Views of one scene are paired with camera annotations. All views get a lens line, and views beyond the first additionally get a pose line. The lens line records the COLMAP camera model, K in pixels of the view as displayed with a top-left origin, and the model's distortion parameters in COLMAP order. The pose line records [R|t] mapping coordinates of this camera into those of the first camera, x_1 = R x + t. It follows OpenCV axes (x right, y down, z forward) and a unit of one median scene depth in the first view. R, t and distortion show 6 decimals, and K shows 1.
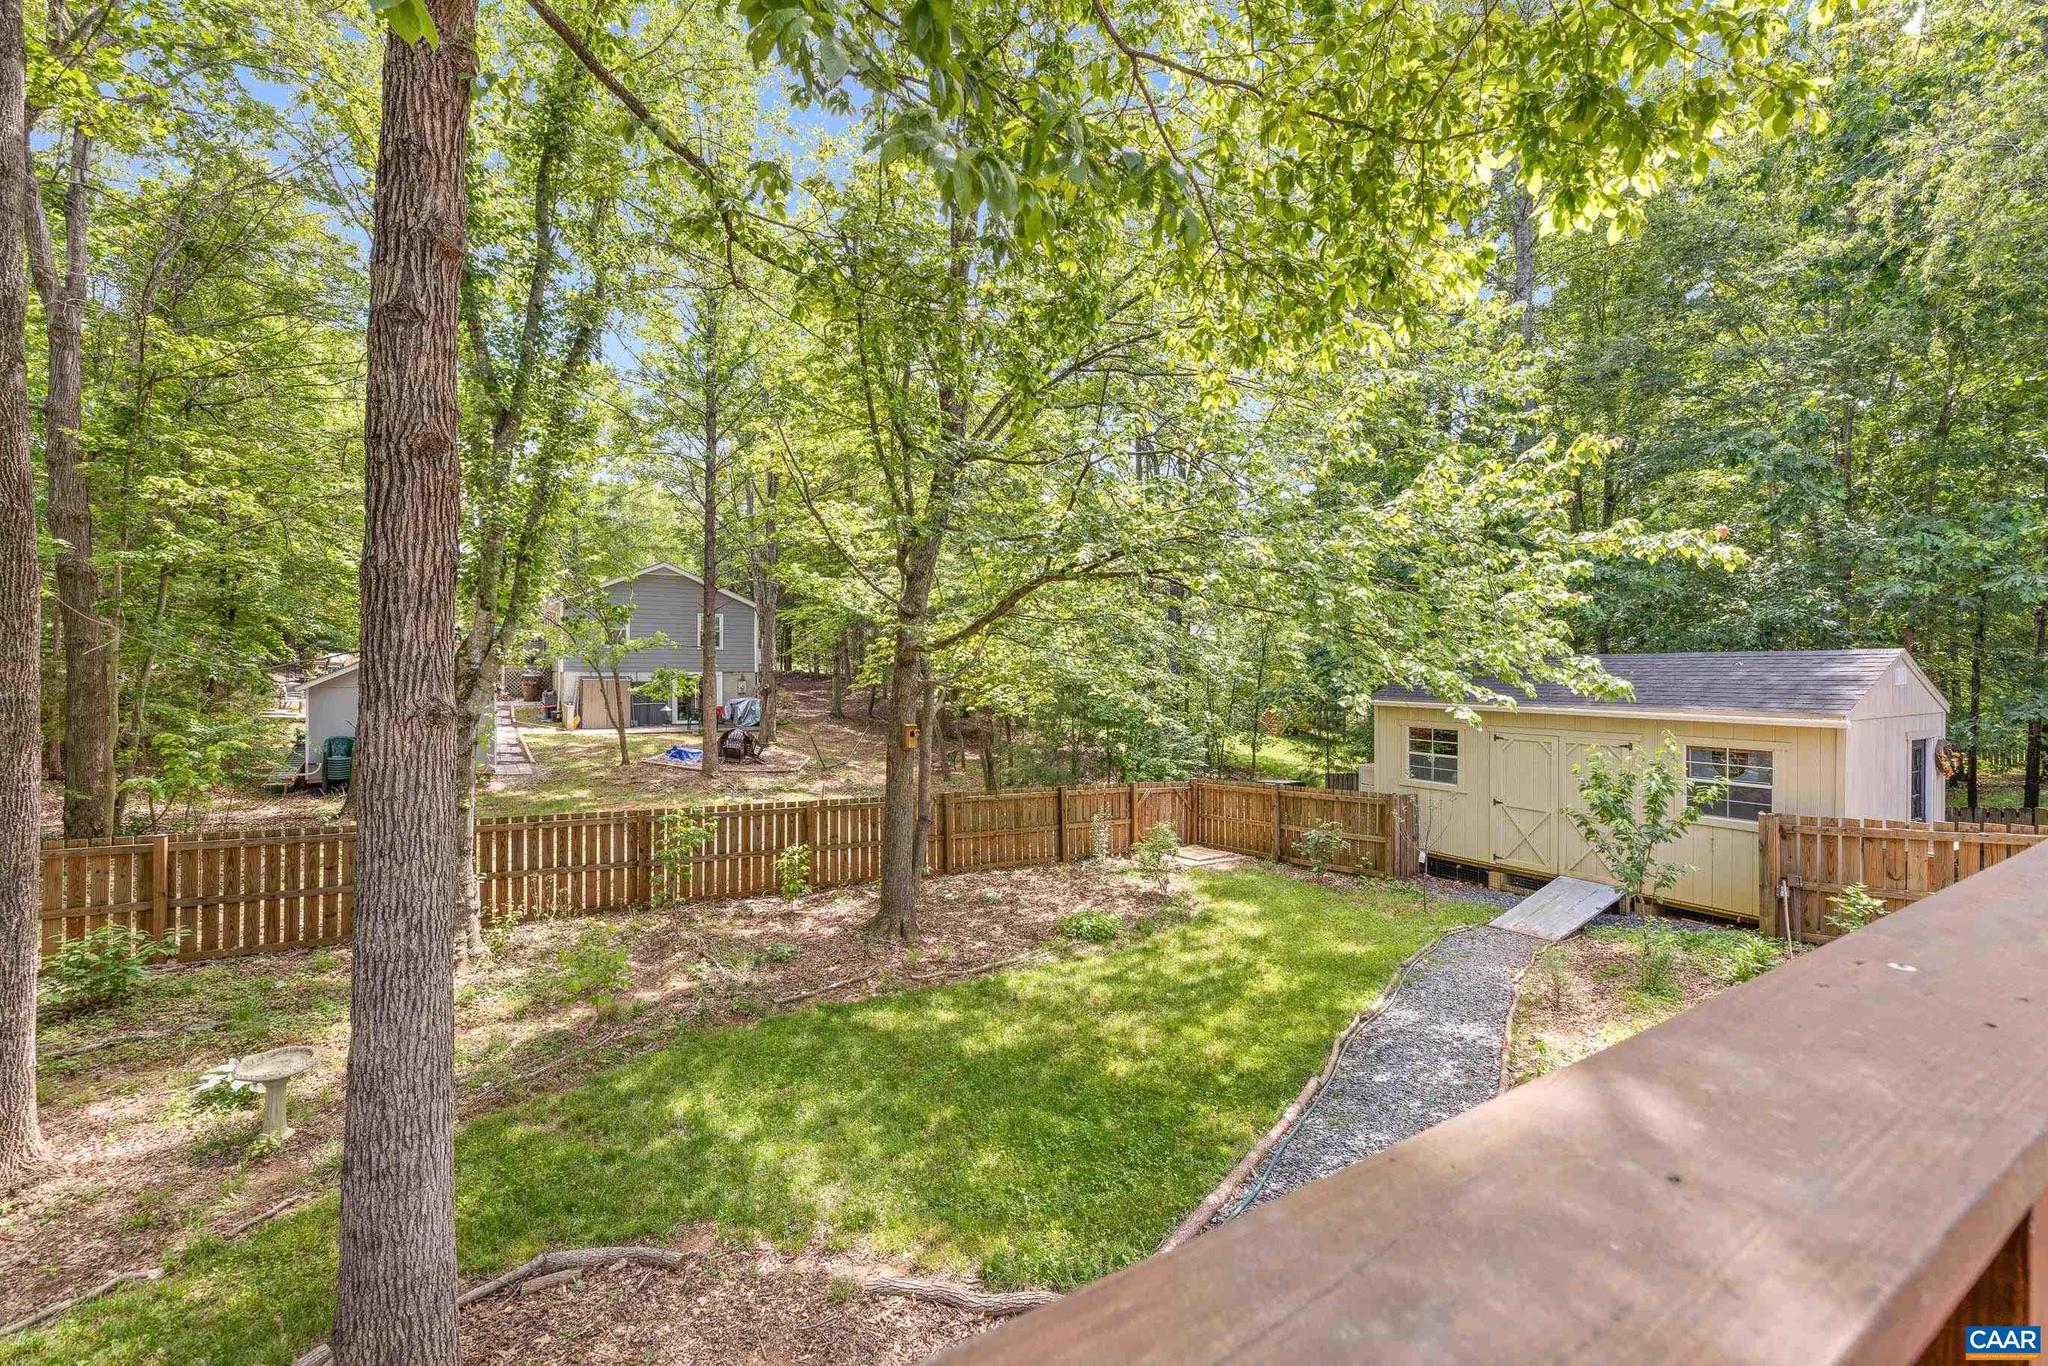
lens RADIAL K [[862.1, 0, 1020.4], [0, 862.1, 673.9], [0, 0, 1]] dist [0.002054, -0.000814]
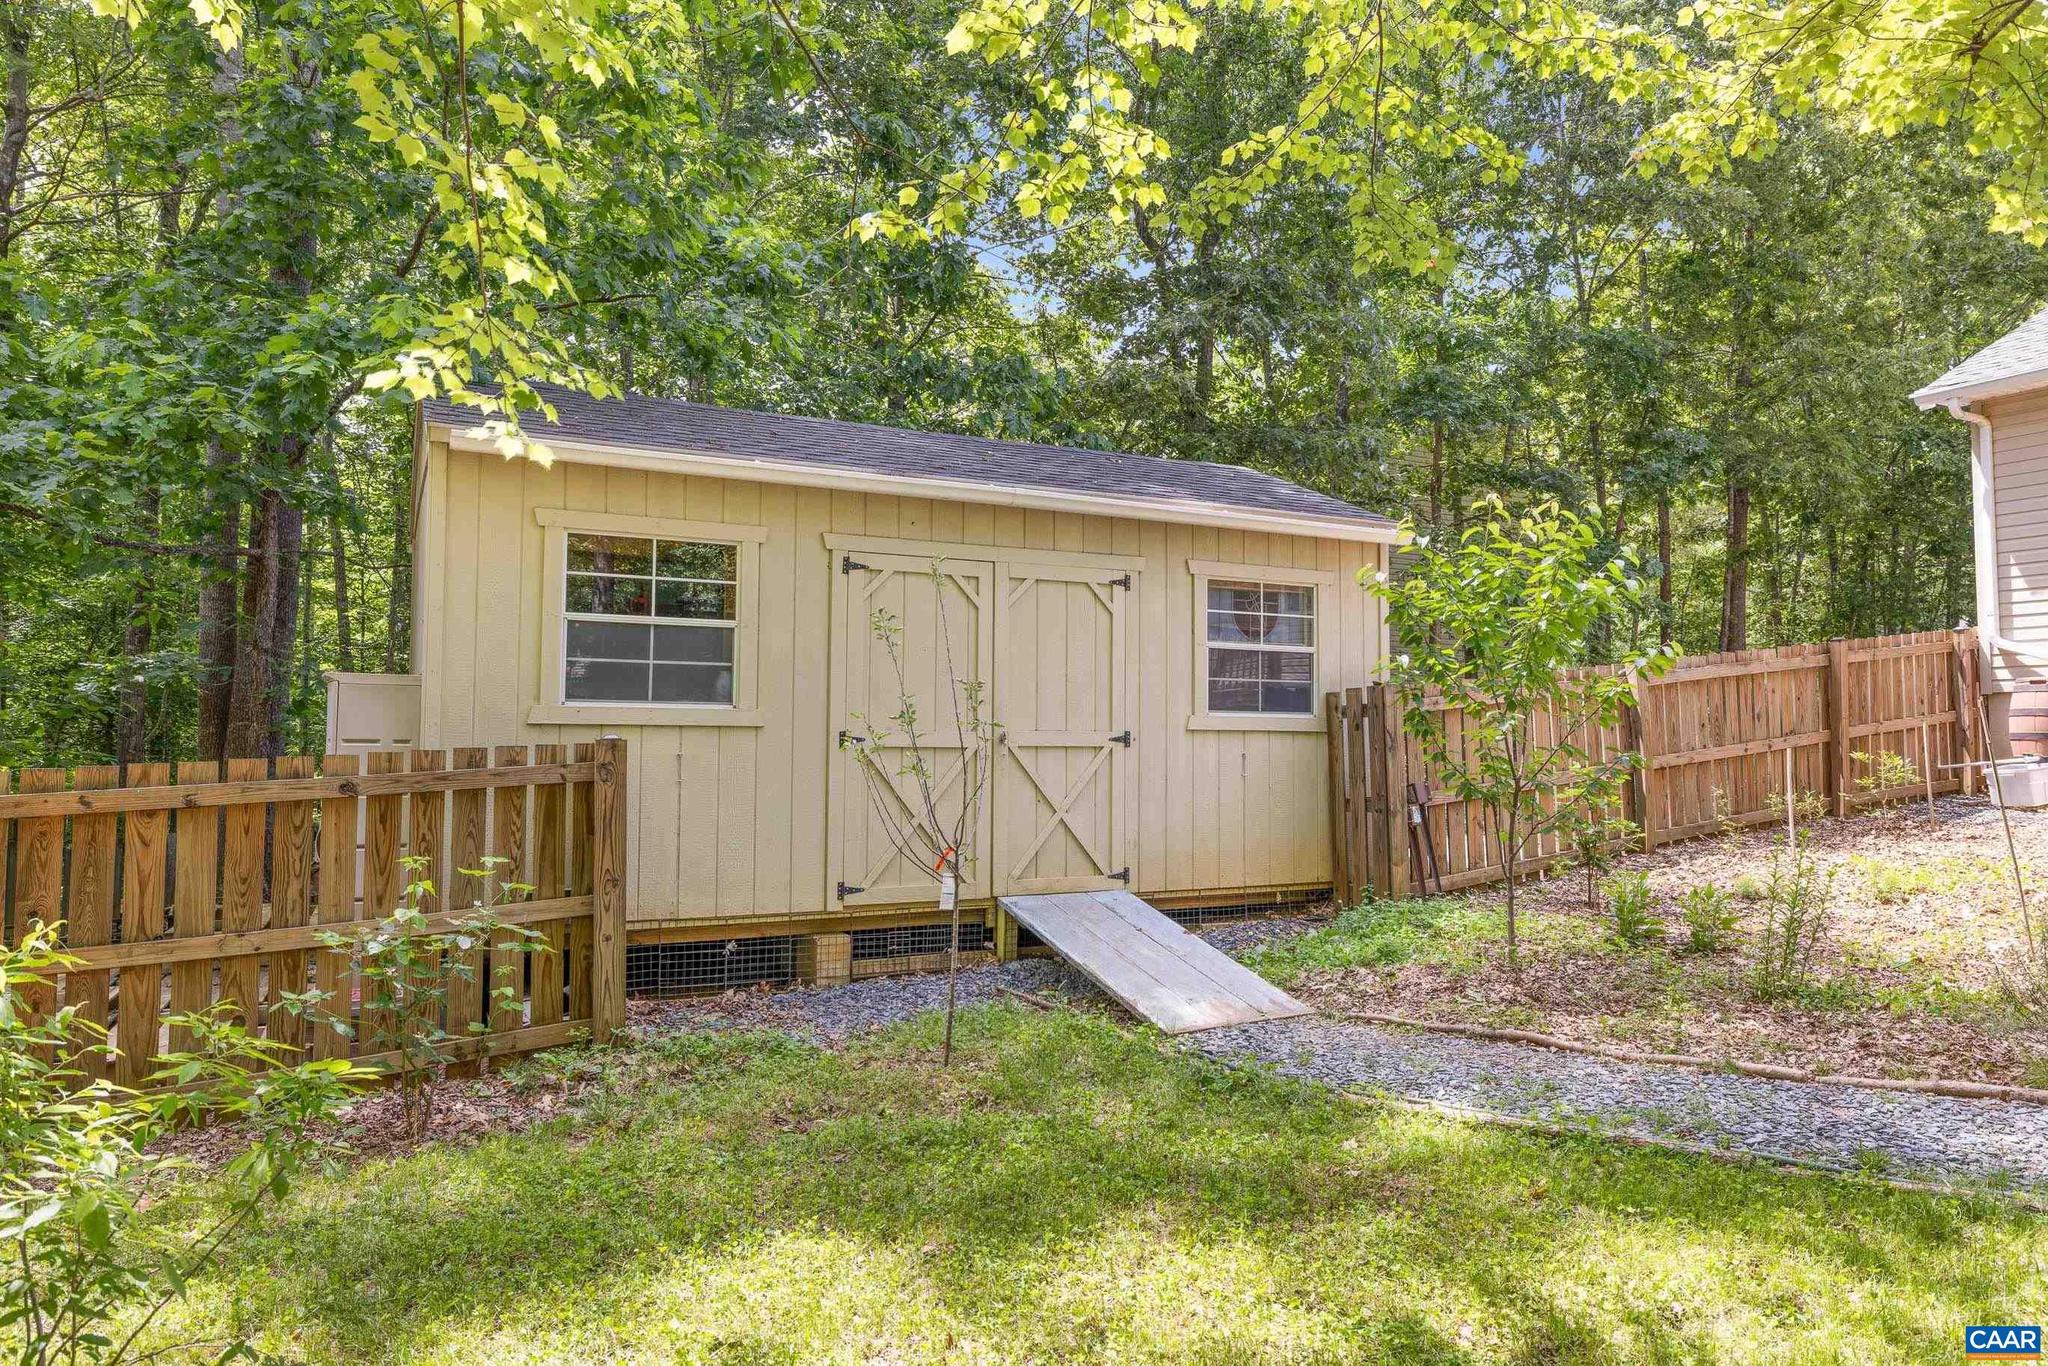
lens RADIAL K [[1300.1, 0, 1021.8], [0, 1300.1, 670.0], [0, 0, 1]] dist [-0.023137, 0.010085]
pose [[0.061624, 0.054183, 0.996628, 0.005527], [0.003406, 0.998508, -0.054496, 0.186081], [-0.998094, 0.006753, 0.061347, 1.111223]]
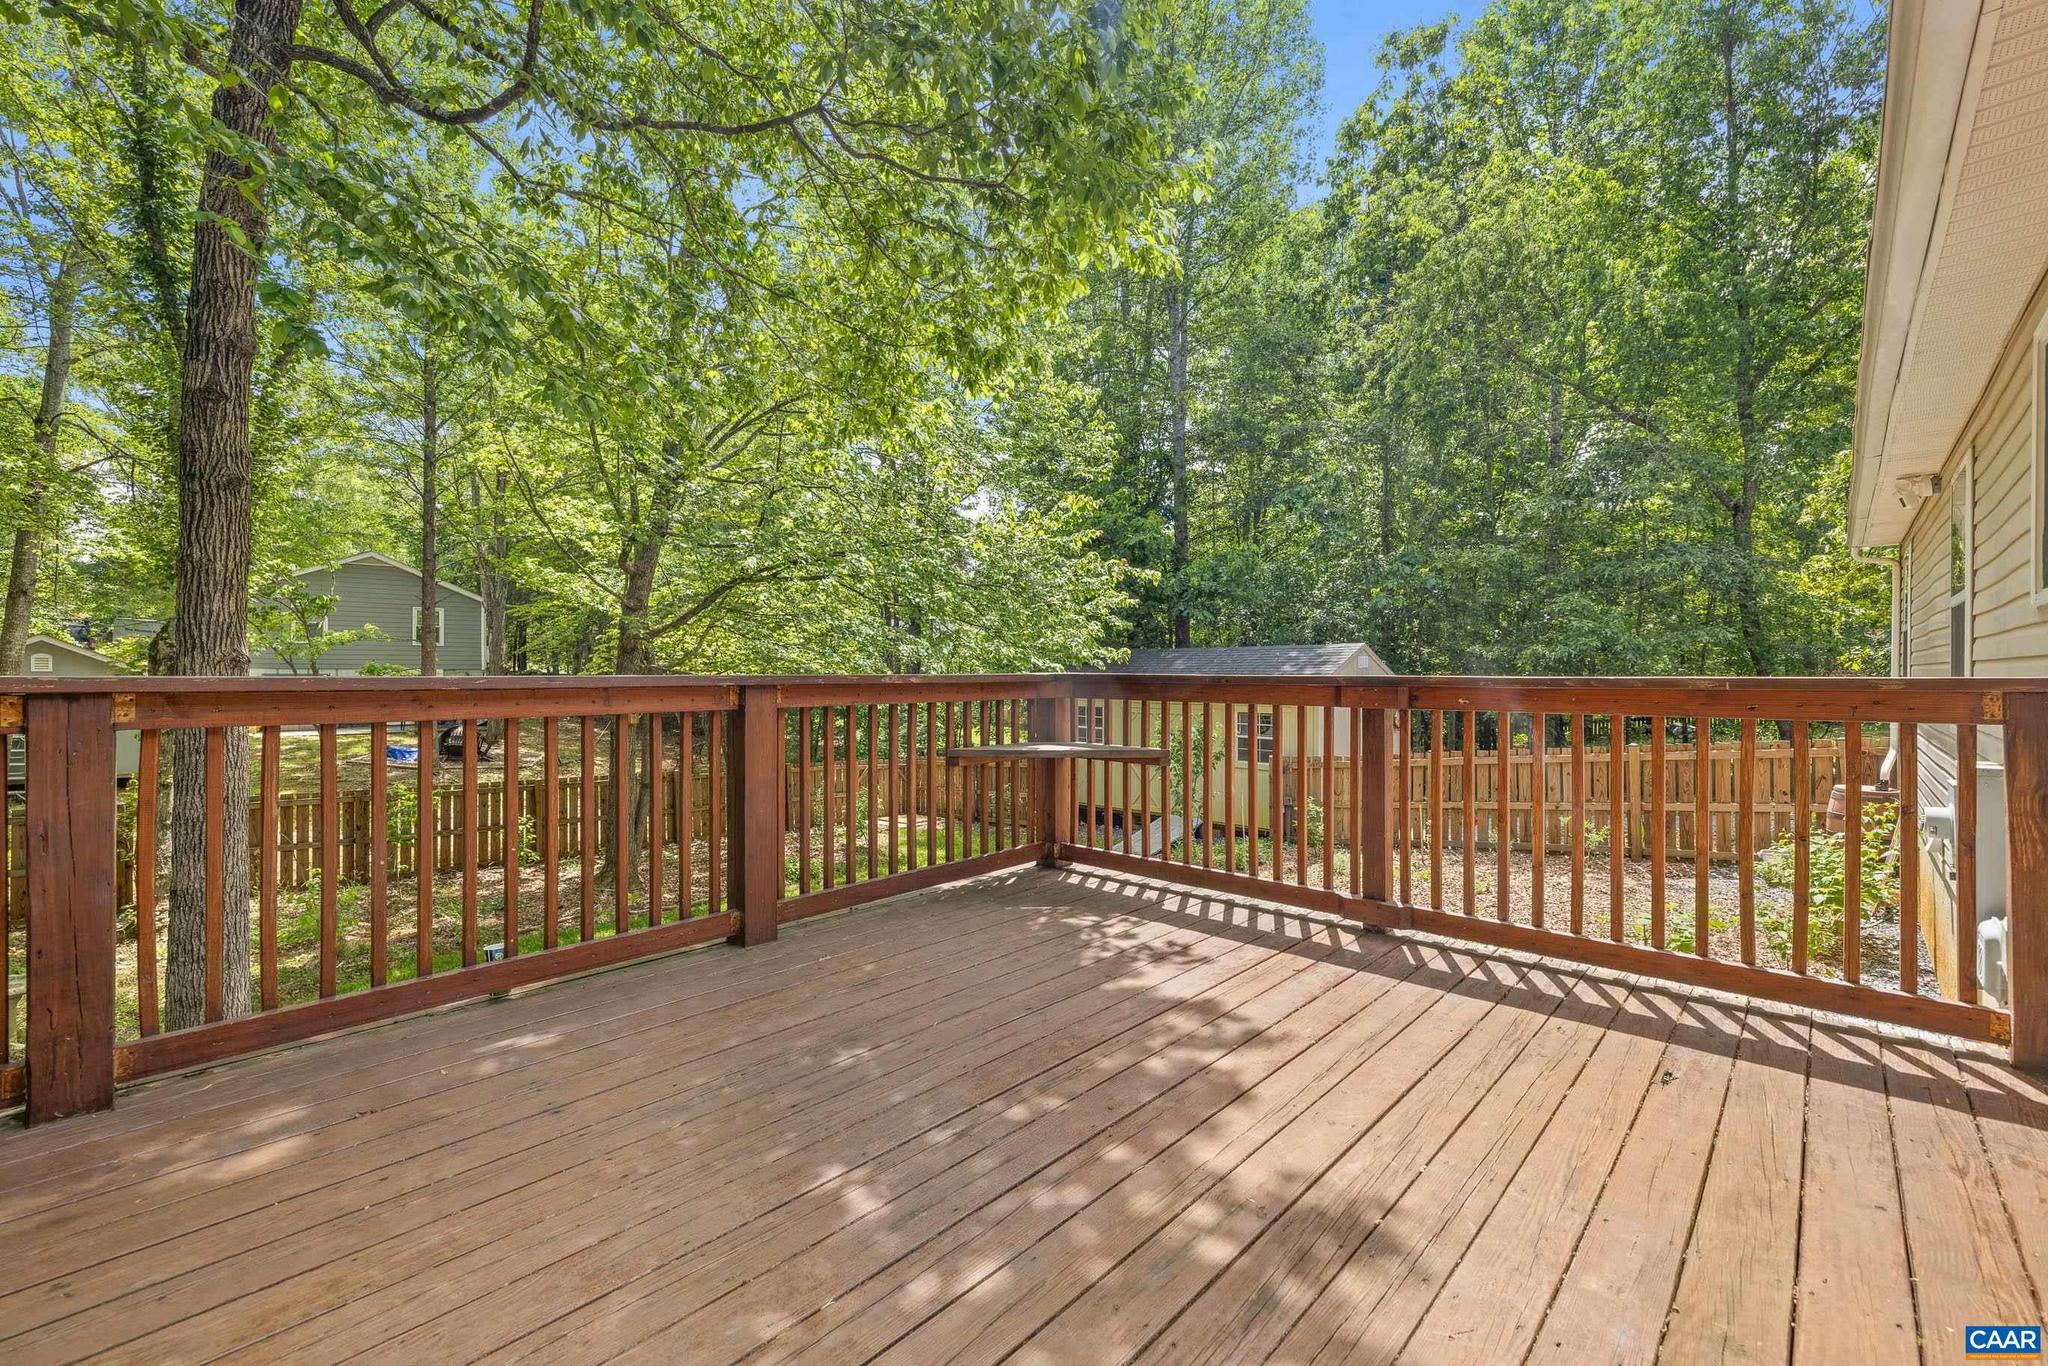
lens RADIAL K [[862.1, 0, 1028.9], [0, 862.1, 674.5], [0, 0, 1]] dist [0.002054, -0.000814]
pose [[0.965006, -0.003474, 0.262205, 0.084234], [0.004131, 0.999990, -0.001956, 0.025762], [-0.262195, 0.002970, 0.965010, -0.263569]]
